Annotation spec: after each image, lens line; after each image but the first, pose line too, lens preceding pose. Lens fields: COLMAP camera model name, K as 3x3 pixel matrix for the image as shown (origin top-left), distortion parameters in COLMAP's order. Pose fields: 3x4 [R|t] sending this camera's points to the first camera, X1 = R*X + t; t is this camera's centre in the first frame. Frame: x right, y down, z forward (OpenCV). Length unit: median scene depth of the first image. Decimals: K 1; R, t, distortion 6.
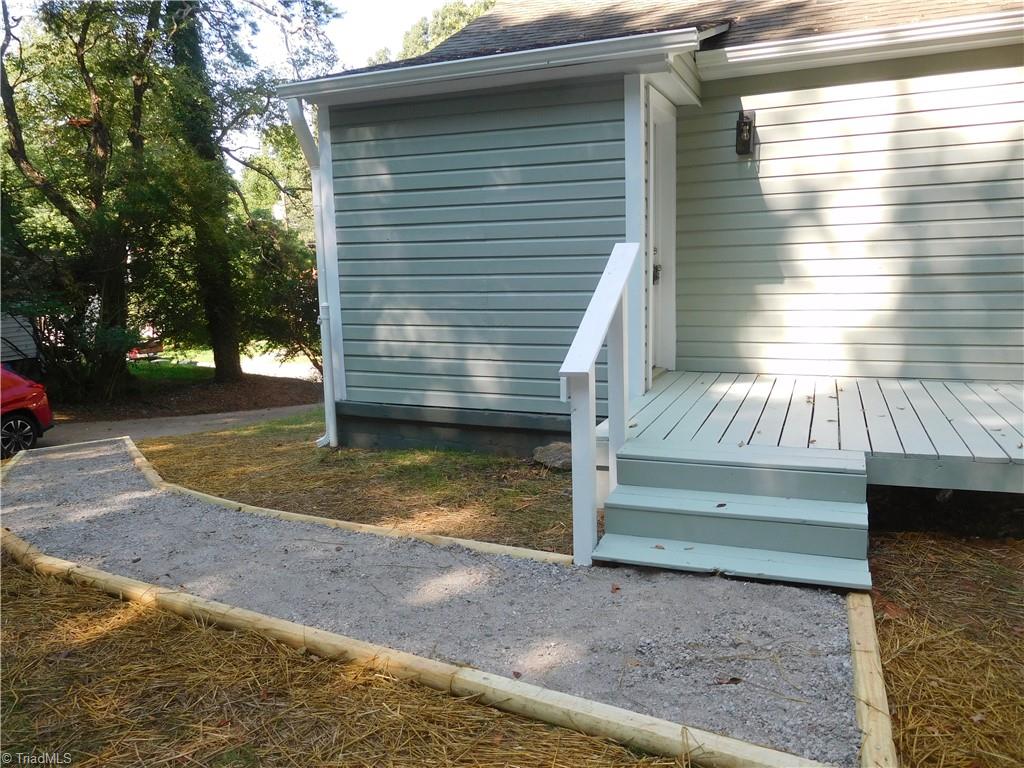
lens RADIAL K [[767.7, 0, 510.3], [0, 767.7, 388.2], [0, 0, 1]] dist [-0.028391, 0.018634]
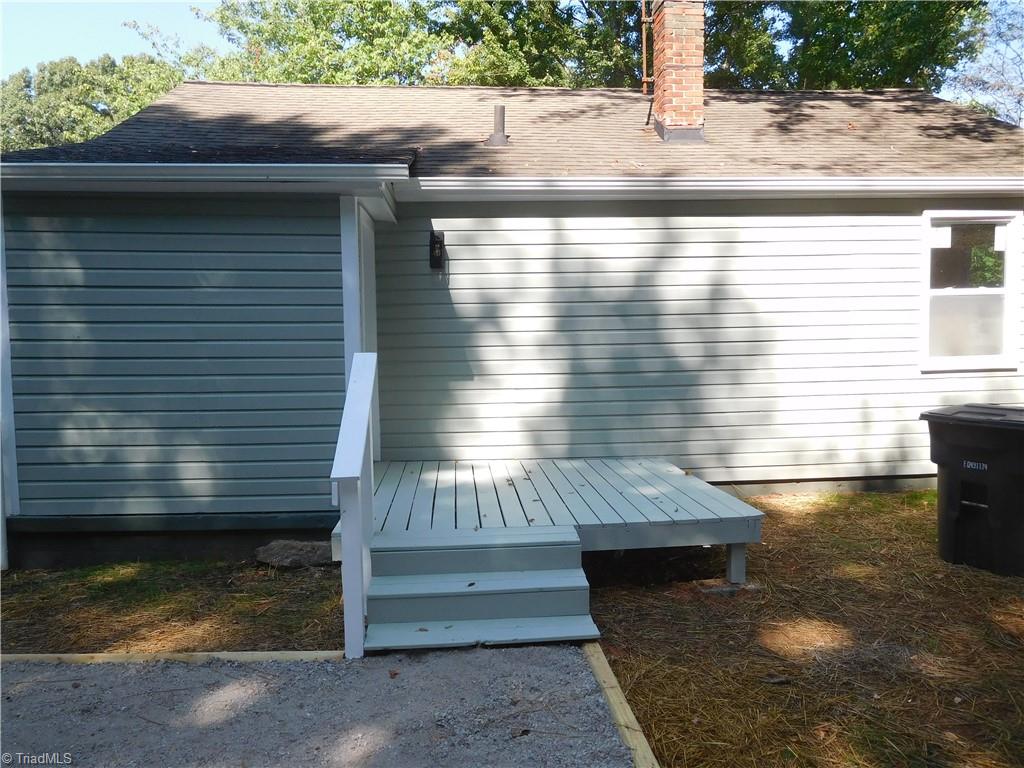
lens RADIAL K [[767.7, 0, 510.3], [0, 767.7, 388.2], [0, 0, 1]] dist [-0.028391, 0.018634]
pose [[0.893417, -0.014113, 0.449006, -0.144668], [0.059616, 0.994391, -0.087365, -0.028066], [-0.445254, 0.104821, 0.889248, -0.062331]]
